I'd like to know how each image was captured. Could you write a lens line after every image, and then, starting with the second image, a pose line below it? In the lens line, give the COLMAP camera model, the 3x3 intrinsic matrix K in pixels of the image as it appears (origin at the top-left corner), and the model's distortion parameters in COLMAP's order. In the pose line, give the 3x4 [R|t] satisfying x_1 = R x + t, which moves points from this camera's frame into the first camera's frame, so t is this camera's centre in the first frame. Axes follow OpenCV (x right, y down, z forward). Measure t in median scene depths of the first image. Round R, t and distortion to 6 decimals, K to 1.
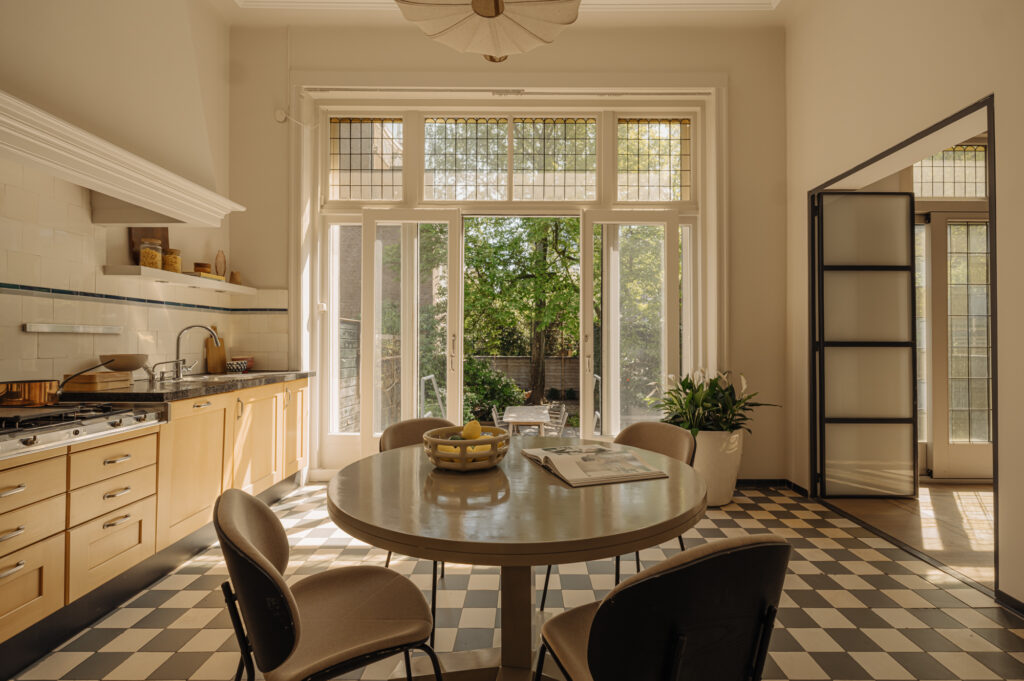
lens RADIAL K [[469.9, 0, 526.5], [0, 469.9, 335.9], [0, 0, 1]] dist [0.000104, 0.000040]
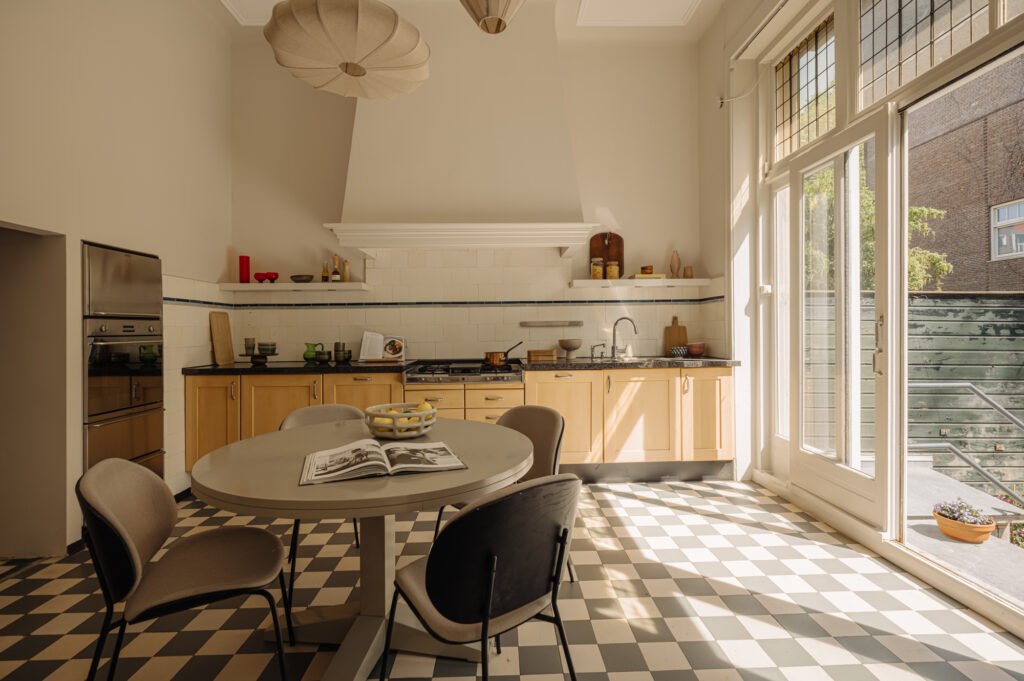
lens RADIAL K [[475.1, 0, 512.3], [0, 475.1, 329.9], [0, 0, 1]] dist [0.001111, 0.000450]
pose [[0.023991, -0.004405, -0.999702, 0.494232], [0.023723, 0.999711, -0.003835, 0.007534], [0.999431, -0.023624, 0.024089, 0.556350]]
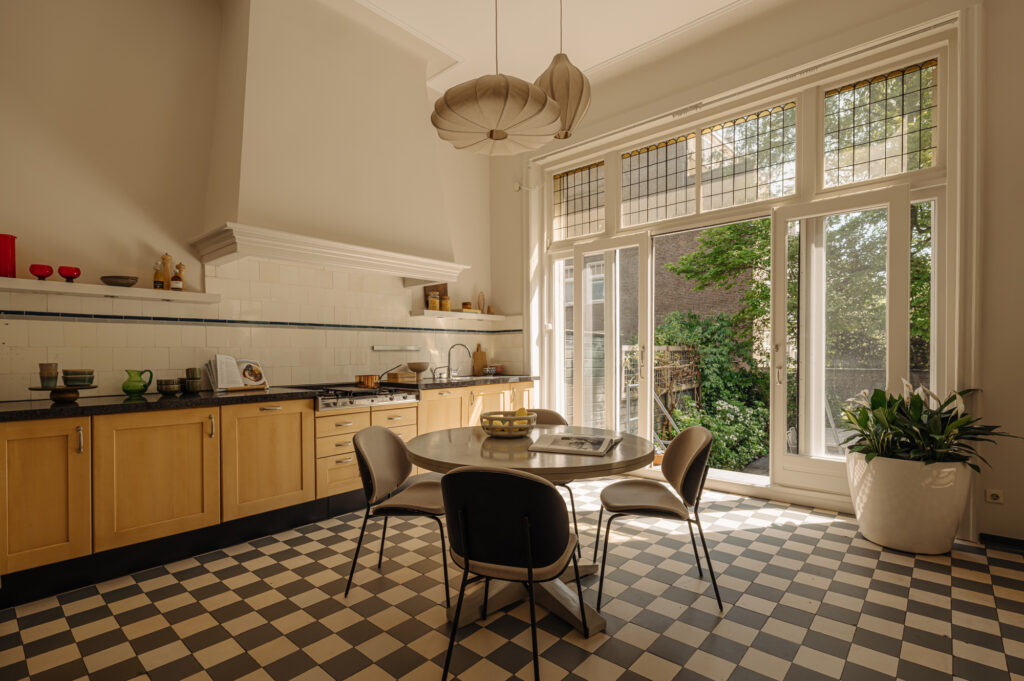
lens RADIAL K [[487.1, 0, 509.4], [0, 487.1, 360.4], [0, 0, 1]] dist [0.000125, -0.000060]
pose [[0.747317, 0.001455, -0.664466, 0.411028], [0.017320, 0.999615, 0.021668, -0.000110], [0.664242, -0.027701, 0.747004, -0.075761]]
